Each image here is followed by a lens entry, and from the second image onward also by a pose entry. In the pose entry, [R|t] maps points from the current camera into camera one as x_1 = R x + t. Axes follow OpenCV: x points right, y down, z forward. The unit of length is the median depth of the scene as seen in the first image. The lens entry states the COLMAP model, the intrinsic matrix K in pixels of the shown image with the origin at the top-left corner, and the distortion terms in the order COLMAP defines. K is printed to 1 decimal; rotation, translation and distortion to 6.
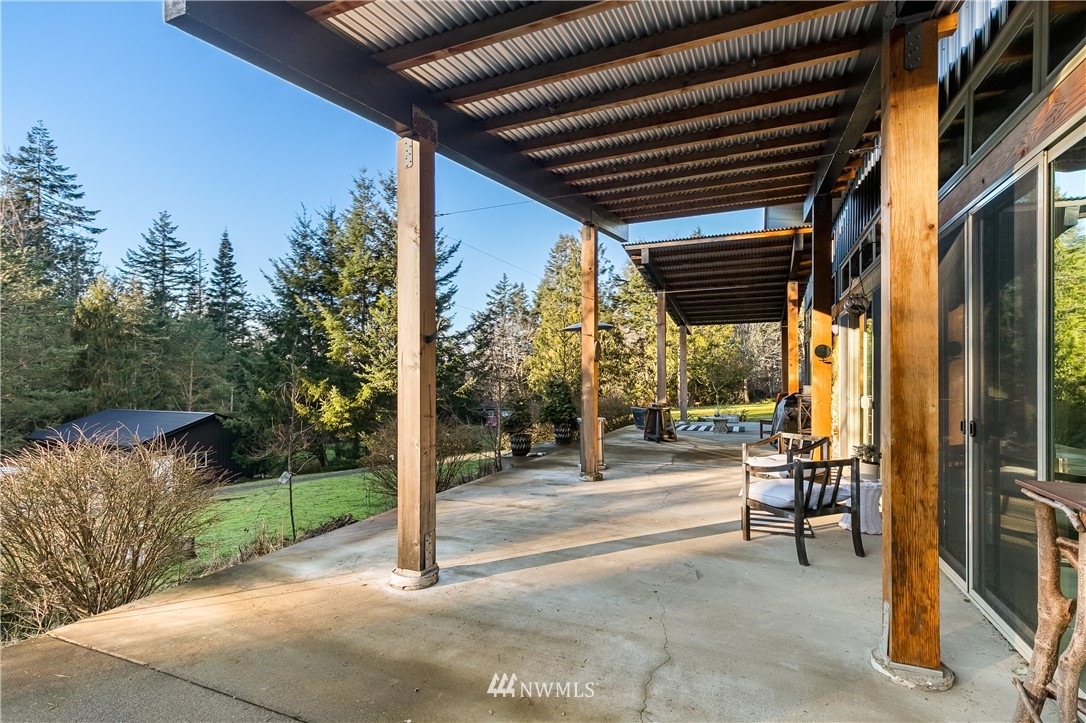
lens RADIAL K [[500.1, 0, 562.6], [0, 500.1, 378.1], [0, 0, 1]] dist [0.002708, -0.001110]
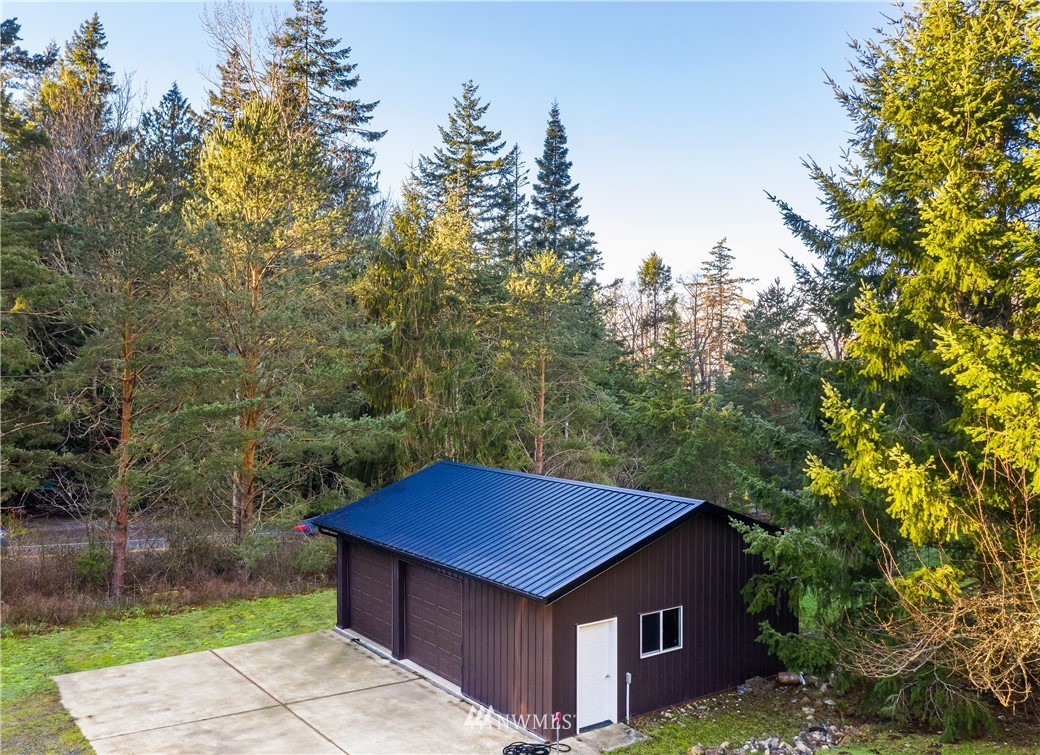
lens RADIAL K [[920.8, 0, 520.0], [0, 920.8, 377.5], [0, 0, 1]] dist [-0.005371, -0.000861]
pose [[0.844254, 0.003763, -0.535930, -0.192042], [-0.000648, 0.999982, 0.006000, -0.009160], [0.535943, -0.004718, 0.844241, 0.159770]]
